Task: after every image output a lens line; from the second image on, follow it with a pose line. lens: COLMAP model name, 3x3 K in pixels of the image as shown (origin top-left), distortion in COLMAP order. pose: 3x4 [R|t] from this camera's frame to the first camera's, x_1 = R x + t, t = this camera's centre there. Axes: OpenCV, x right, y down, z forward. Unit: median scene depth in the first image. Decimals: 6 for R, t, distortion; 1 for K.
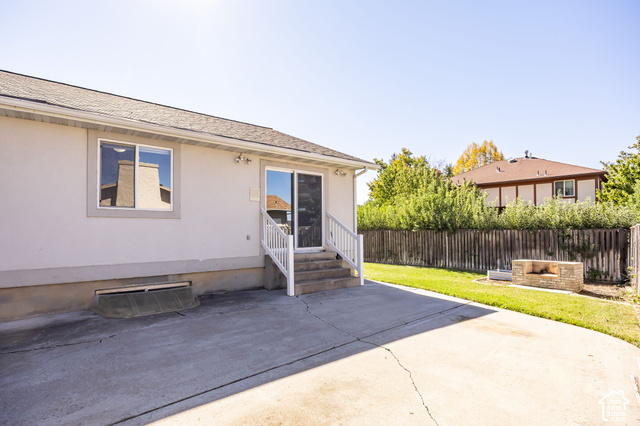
lens RADIAL K [[285.1, 0, 319.0], [0, 285.1, 227.8], [0, 0, 1]] dist [-0.019940, -0.000748]
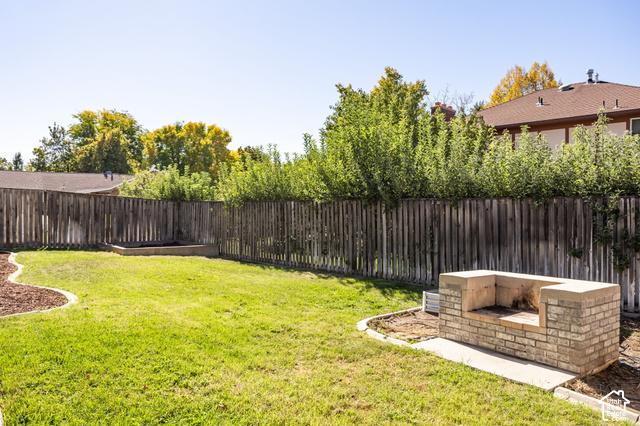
lens RADIAL K [[425.0, 0, 319.9], [0, 425.0, 210.2], [0, 0, 1]] dist [0.004621, -0.002007]
pose [[0.999518, 0.007109, 0.030226, 0.354308], [-0.007532, 0.999875, 0.013912, 0.017430], [-0.030123, -0.014133, 0.999446, 0.308162]]
